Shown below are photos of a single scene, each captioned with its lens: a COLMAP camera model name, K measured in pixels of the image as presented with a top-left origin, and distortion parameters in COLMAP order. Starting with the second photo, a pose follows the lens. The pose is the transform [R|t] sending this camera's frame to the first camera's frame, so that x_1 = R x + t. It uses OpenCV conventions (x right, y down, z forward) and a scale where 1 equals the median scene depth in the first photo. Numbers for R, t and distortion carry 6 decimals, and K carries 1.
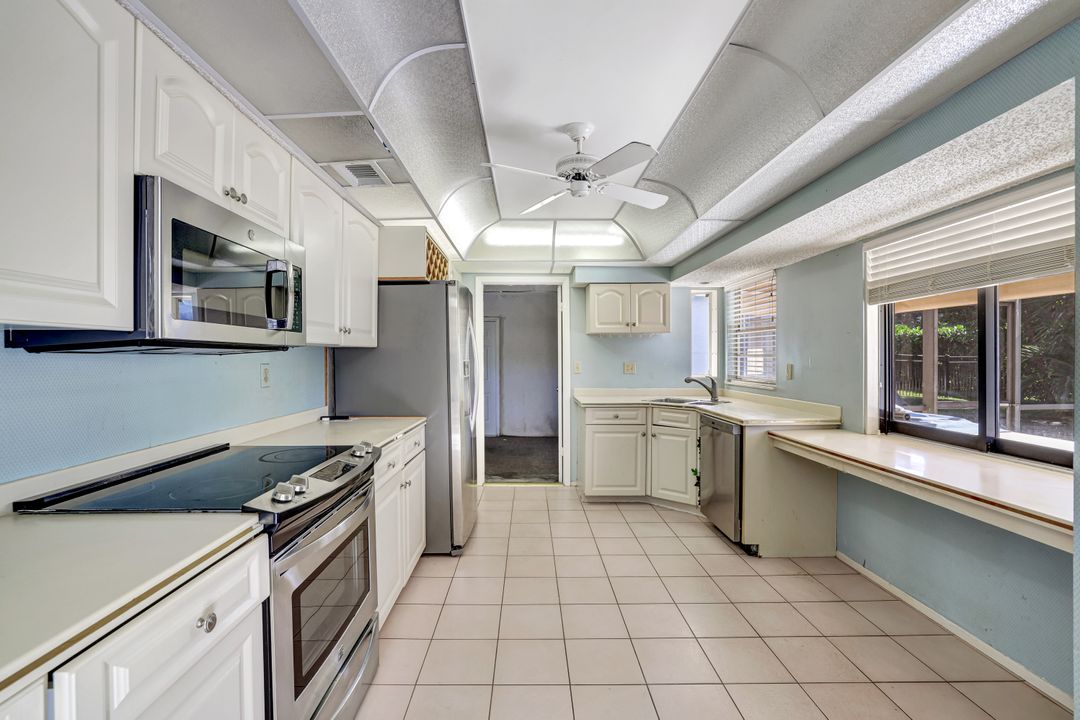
lens RADIAL K [[466.9, 0, 532.6], [0, 466.9, 354.7], [0, 0, 1]] dist [-0.045162, 0.016506]
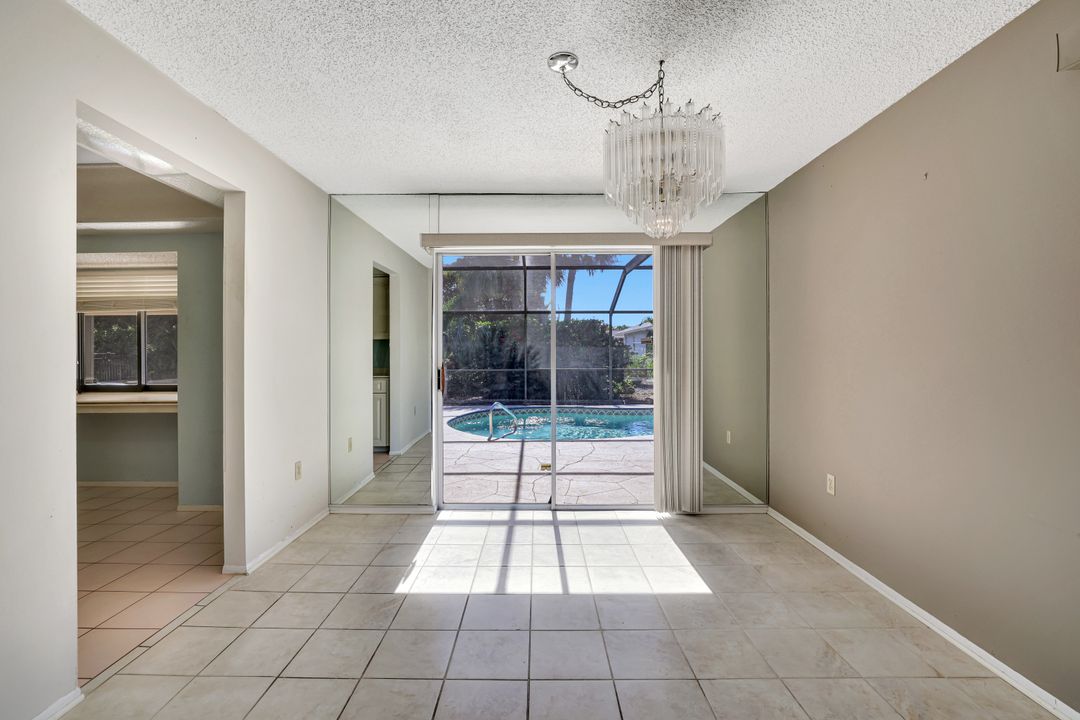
lens RADIAL K [[466.9, 0, 536.5], [0, 466.9, 352.6], [0, 0, 1]] dist [-0.054376, 0.023544]
pose [[0.024922, -0.006818, 0.999666, -0.758365], [0.004423, 0.999968, 0.006710, 0.027066], [-0.999680, 0.004255, 0.024952, -0.624738]]
